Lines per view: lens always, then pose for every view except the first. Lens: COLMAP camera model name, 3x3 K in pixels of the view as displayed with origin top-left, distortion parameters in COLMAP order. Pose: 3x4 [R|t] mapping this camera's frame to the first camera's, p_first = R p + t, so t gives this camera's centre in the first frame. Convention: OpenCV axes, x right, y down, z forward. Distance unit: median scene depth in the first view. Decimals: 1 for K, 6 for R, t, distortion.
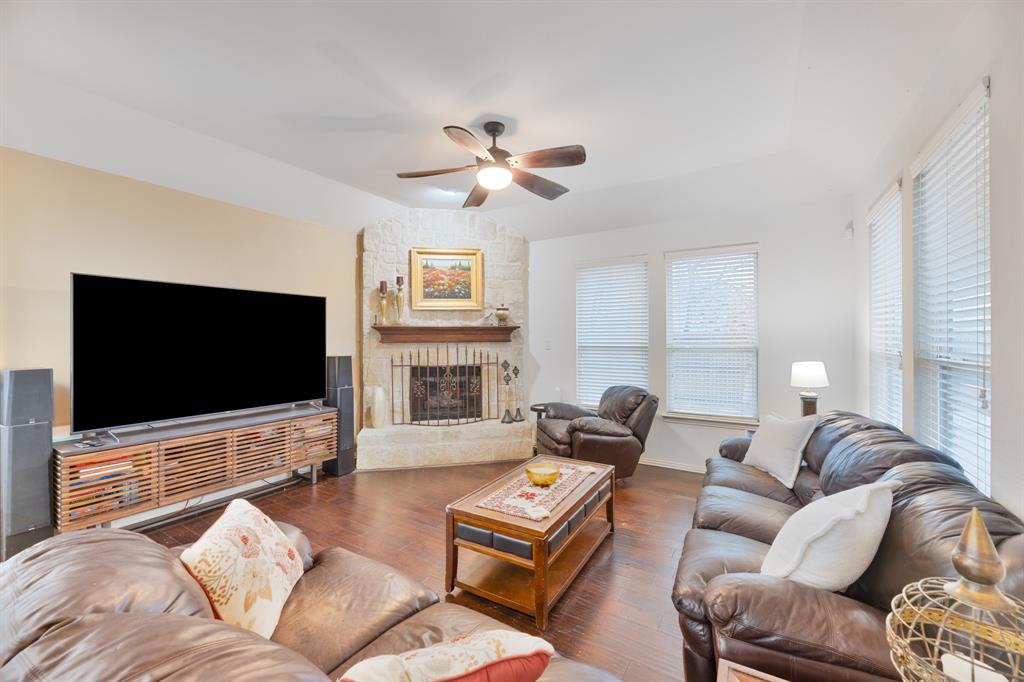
lens RADIAL K [[414.7, 0, 504.2], [0, 414.7, 339.1], [0, 0, 1]] dist [-0.006339, 0.002408]
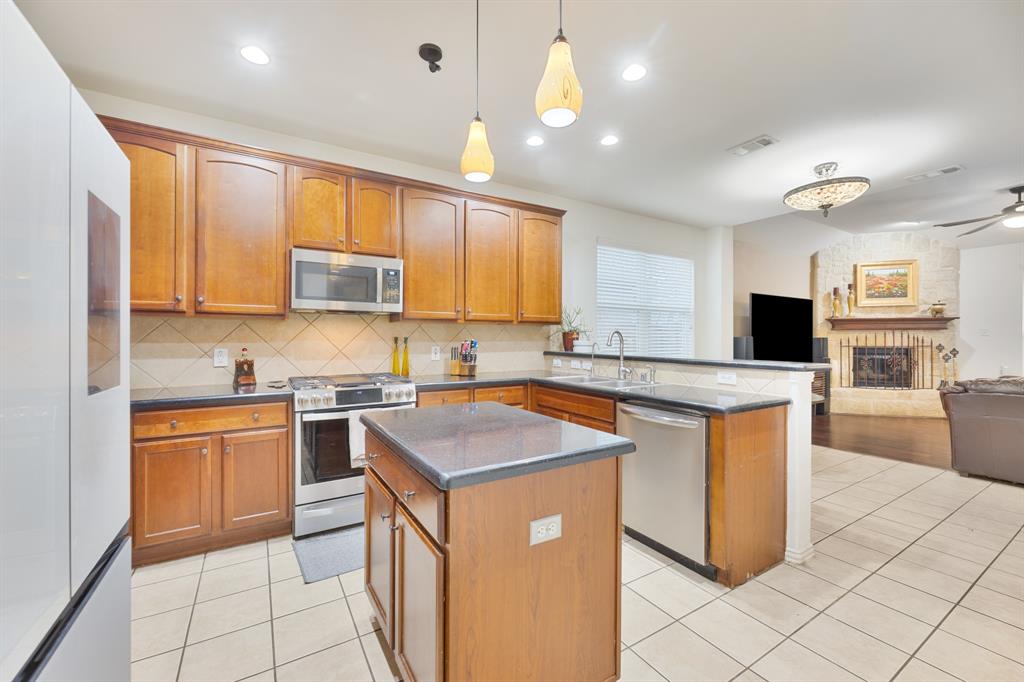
lens RADIAL K [[414.7, 0, 507.8], [0, 414.7, 331.8], [0, 0, 1]] dist [-0.006339, 0.002408]
pose [[0.896620, -0.000122, -0.442800, -0.681490], [-0.006797, 0.999878, -0.014040, 0.043909], [0.442748, 0.015599, 0.896510, -0.801486]]
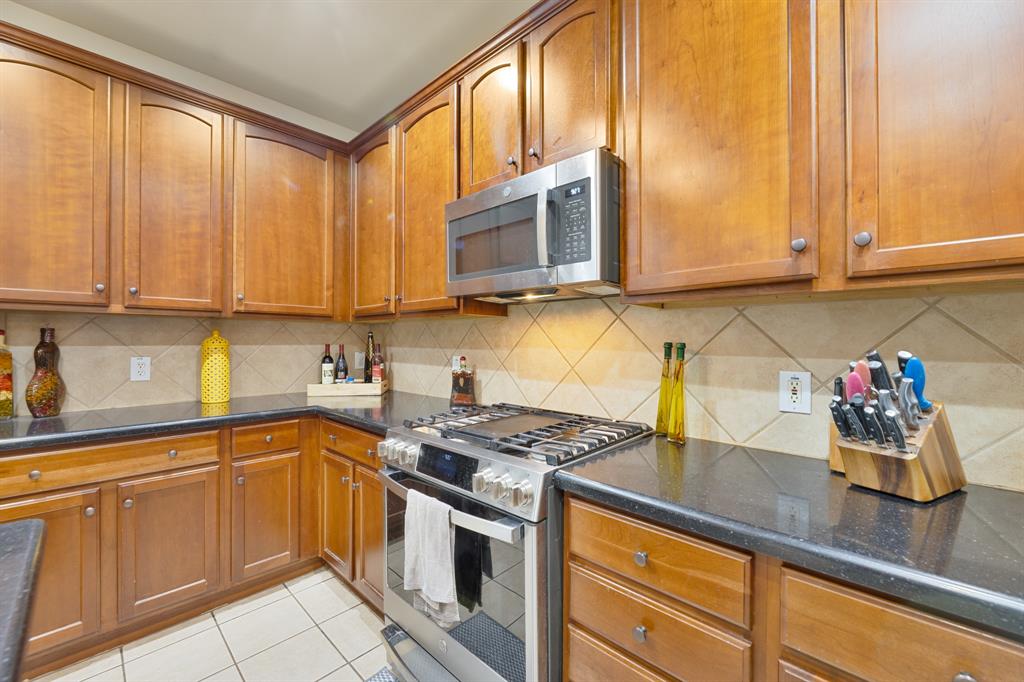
lens RADIAL K [[414.7, 0, 495.3], [0, 414.7, 340.0], [0, 0, 1]] dist [-0.006339, 0.002408]
pose [[-0.221580, 0.003322, -0.975136, -0.842014], [-0.003407, 0.999985, 0.004181, 0.041705], [0.975136, 0.004249, -0.221566, -0.322684]]
